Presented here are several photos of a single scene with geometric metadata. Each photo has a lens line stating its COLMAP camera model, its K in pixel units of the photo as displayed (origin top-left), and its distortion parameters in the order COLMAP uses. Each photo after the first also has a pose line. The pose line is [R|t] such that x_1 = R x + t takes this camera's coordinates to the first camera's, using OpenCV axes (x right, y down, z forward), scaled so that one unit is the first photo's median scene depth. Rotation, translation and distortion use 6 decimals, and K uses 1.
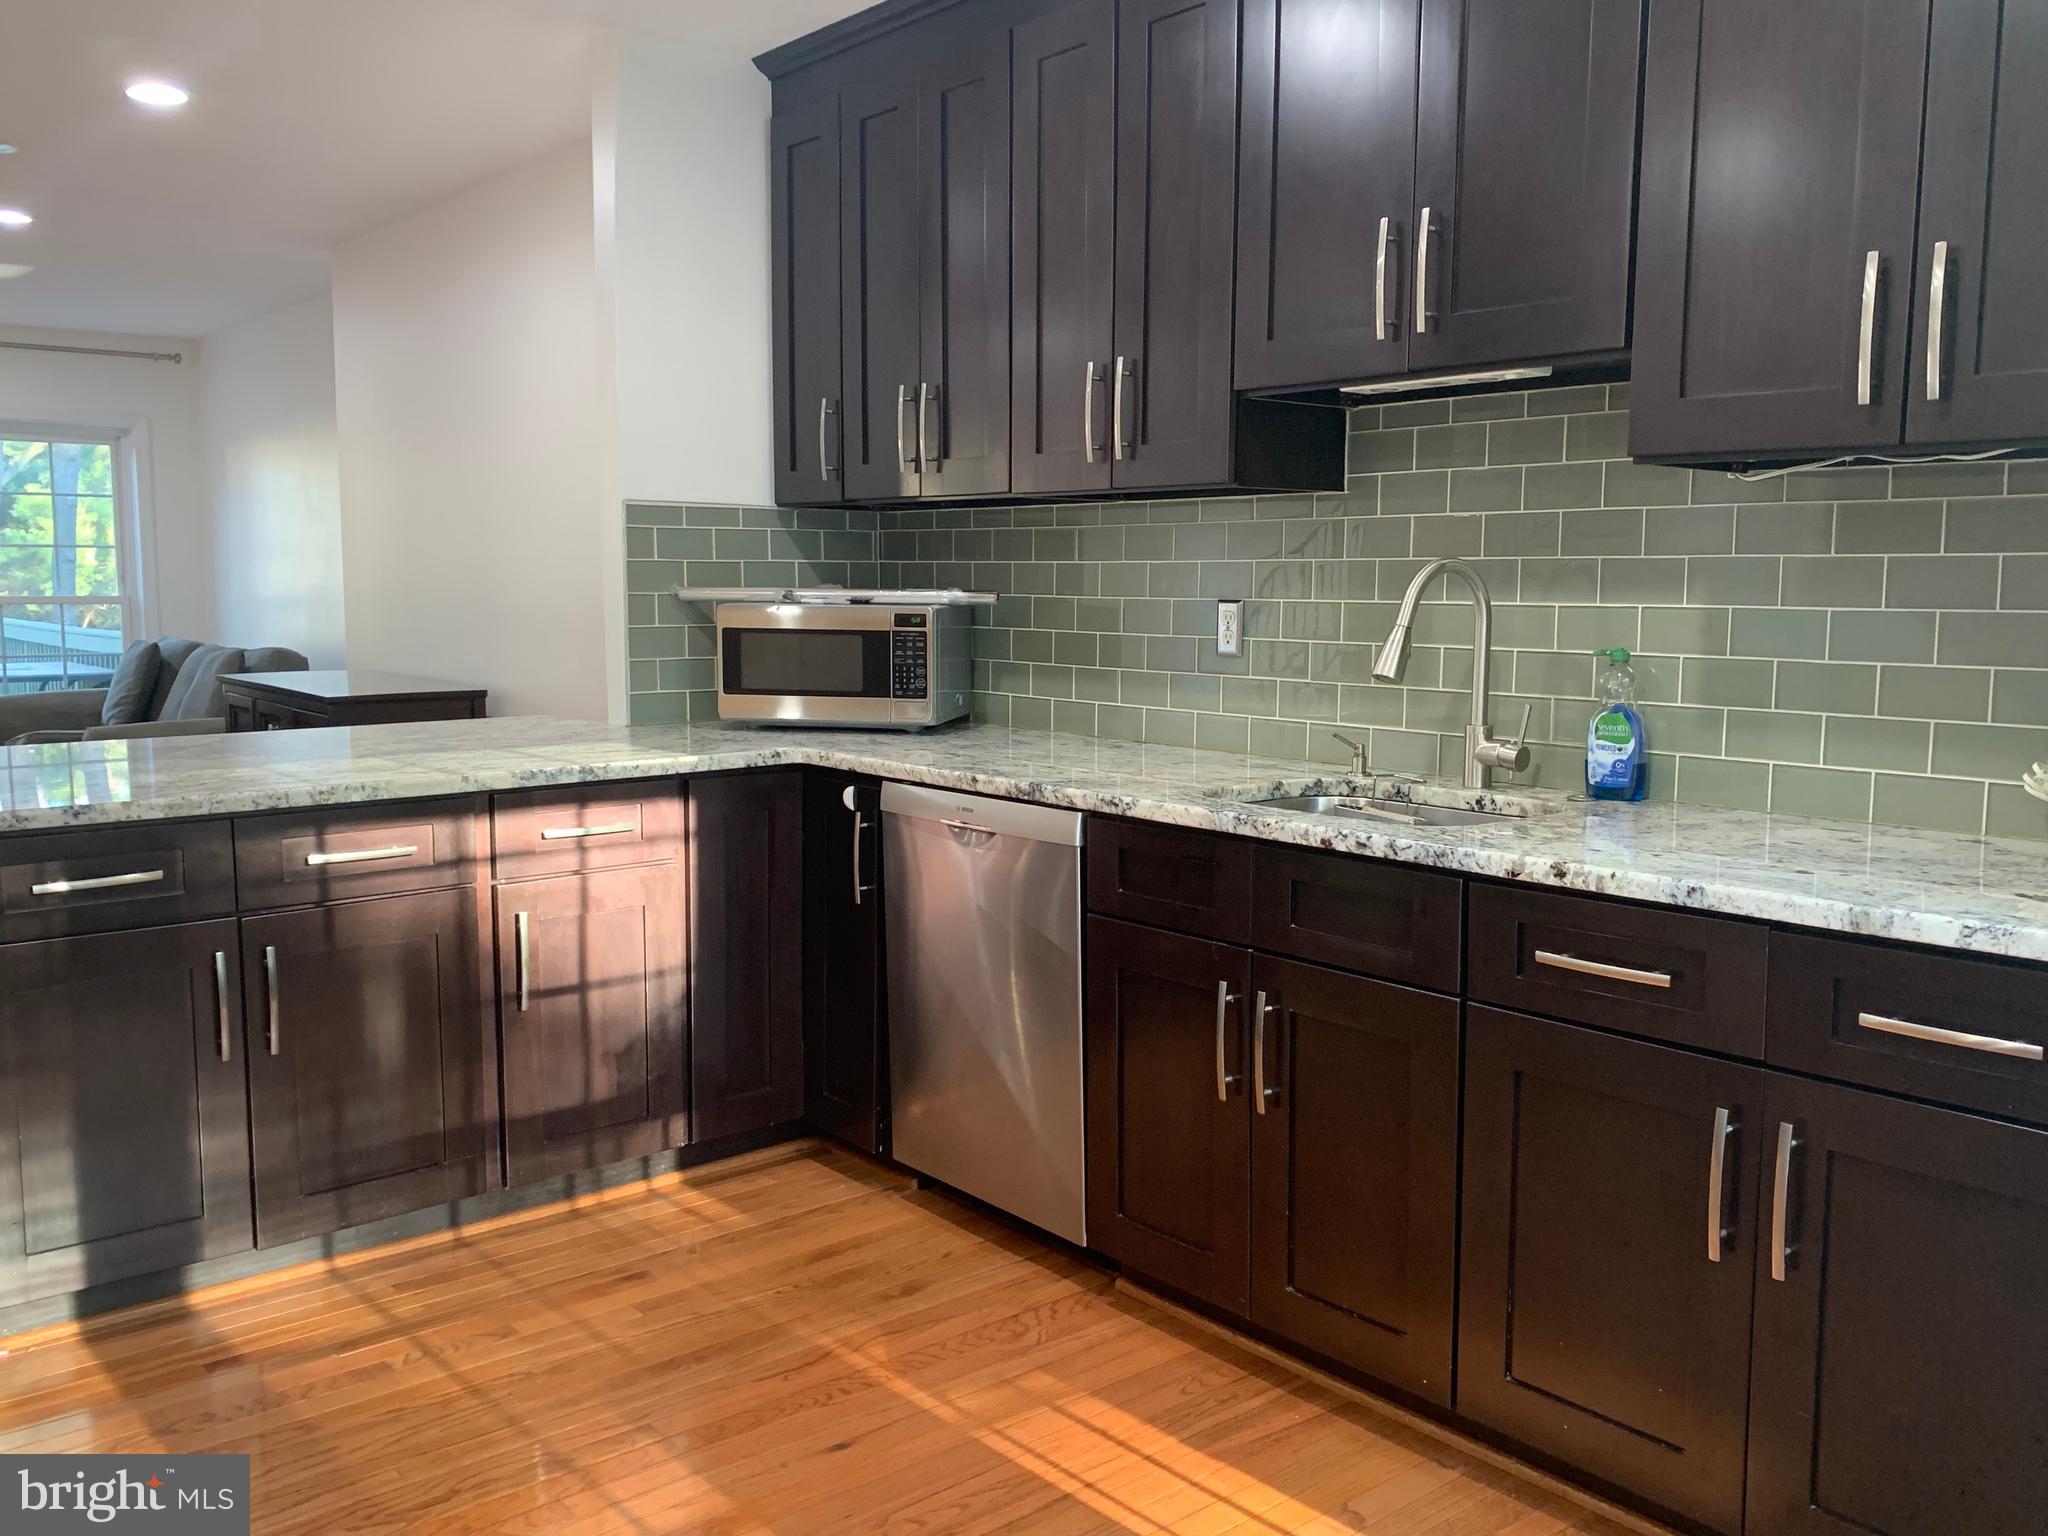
lens RADIAL K [[1692.5, 0, 1024.0], [0, 1692.5, 768.0], [0, 0, 1]] dist [0.110179, -0.150381]
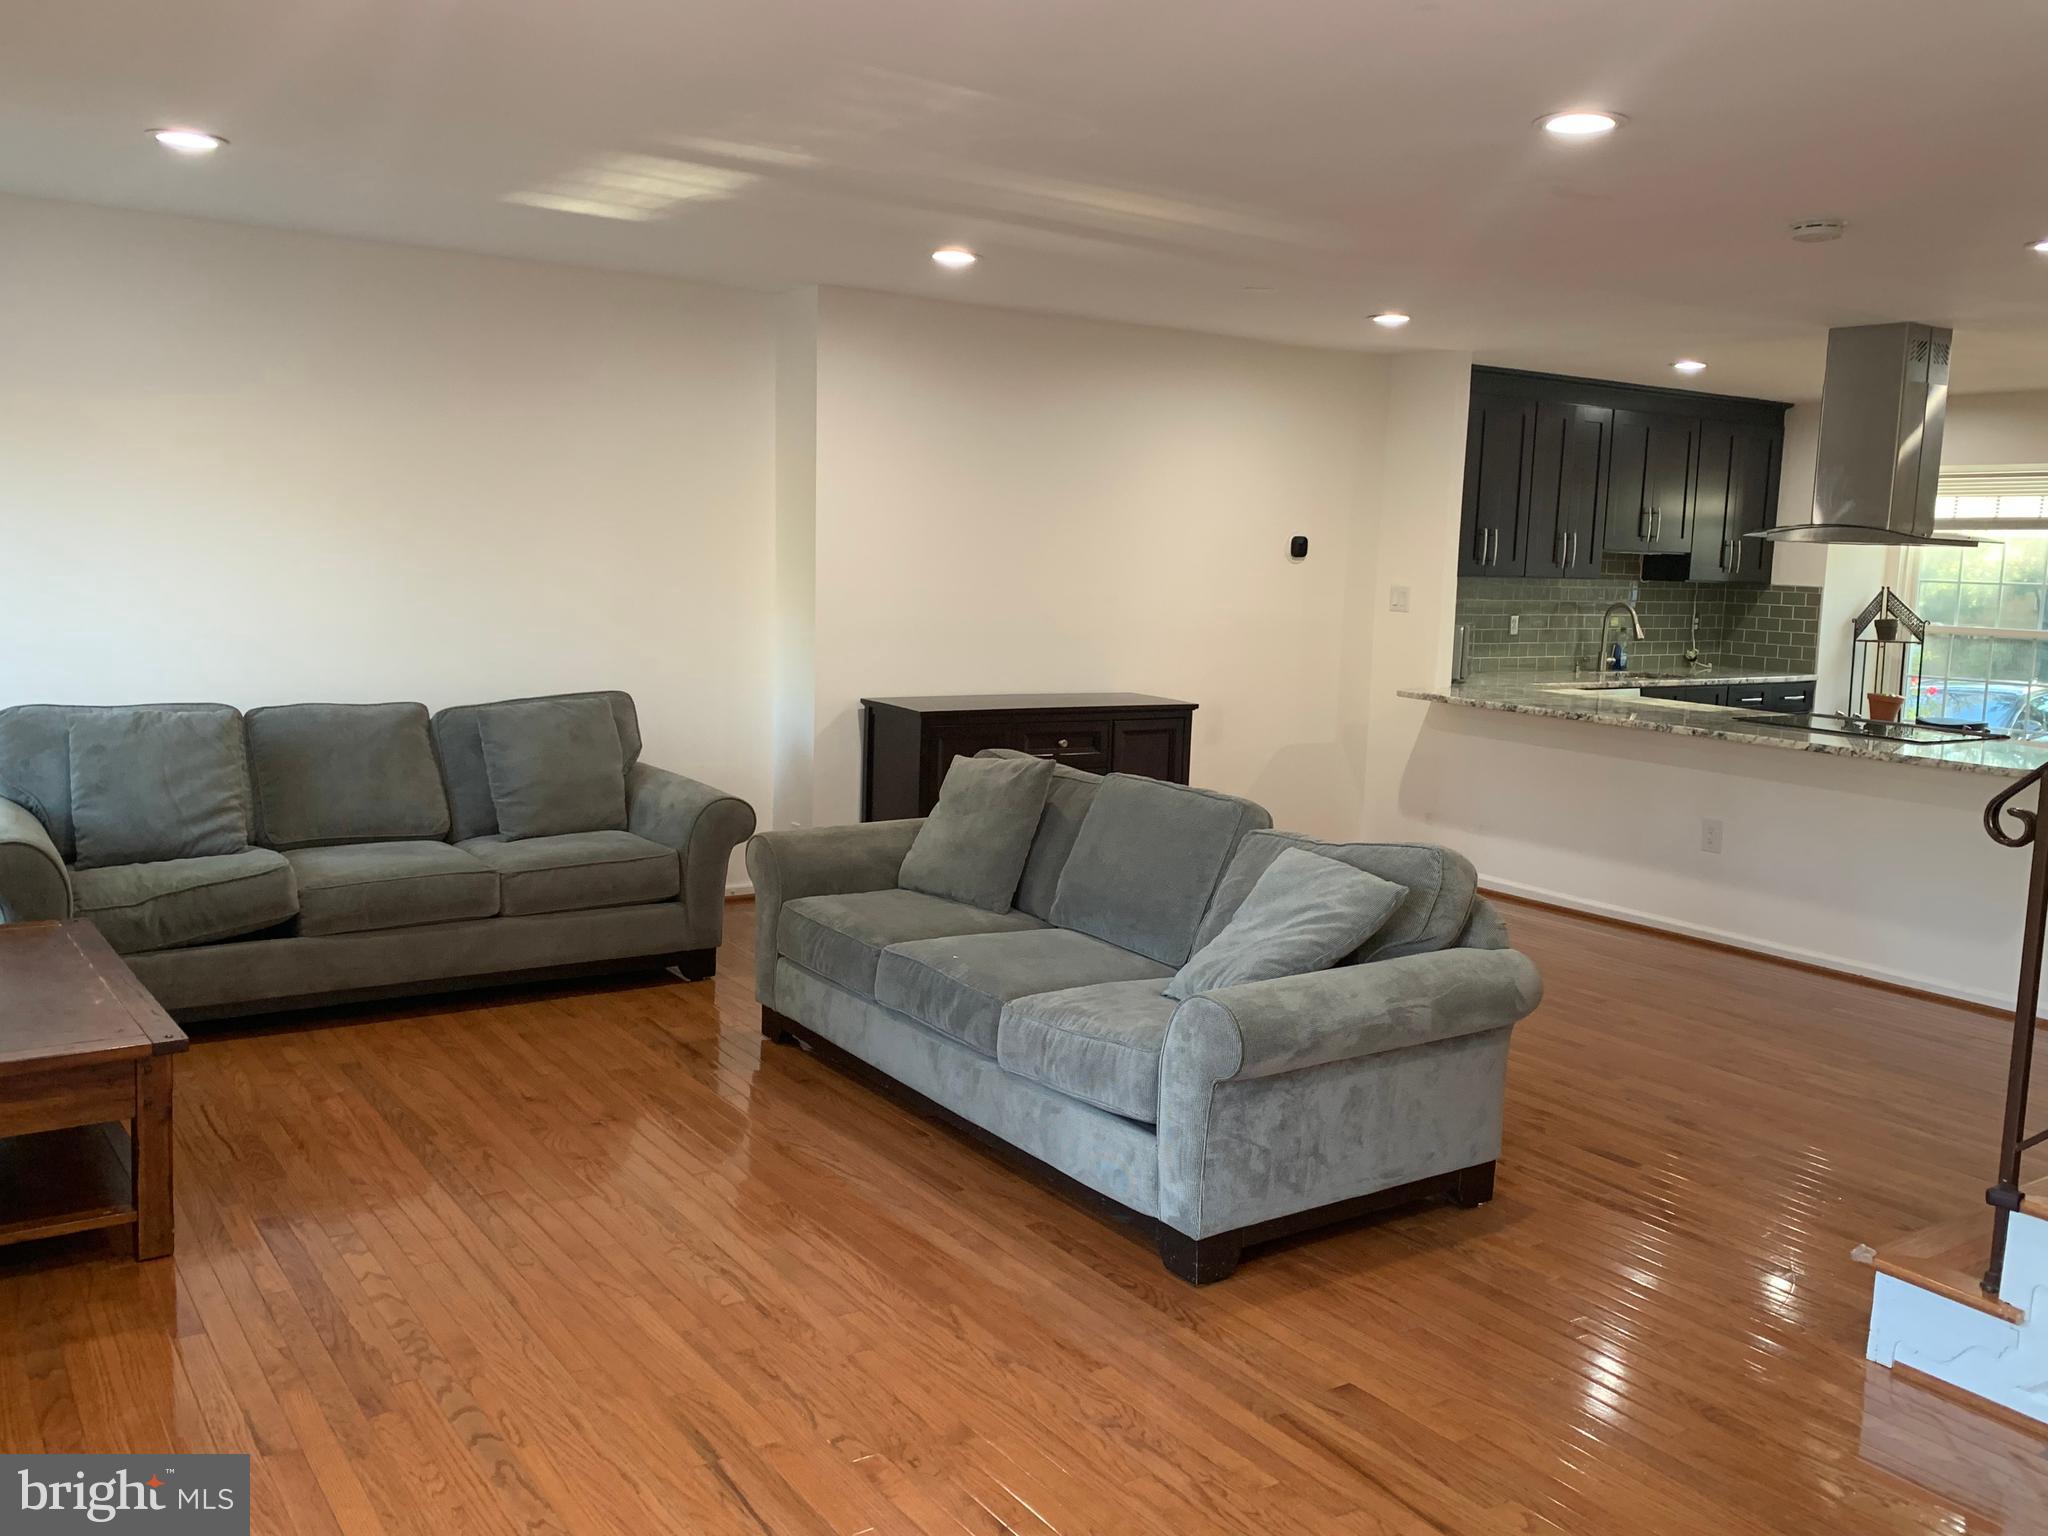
lens RADIAL K [[1731.0, 0, 1026.3], [0, 1731.0, 753.5], [0, 0, 1]] dist [0.004197, -0.041995]
pose [[0.100375, -0.122492, 0.987381, -2.913182], [0.081124, 0.990096, 0.114582, -0.281297], [-0.991637, 0.068599, 0.109318, 1.613352]]
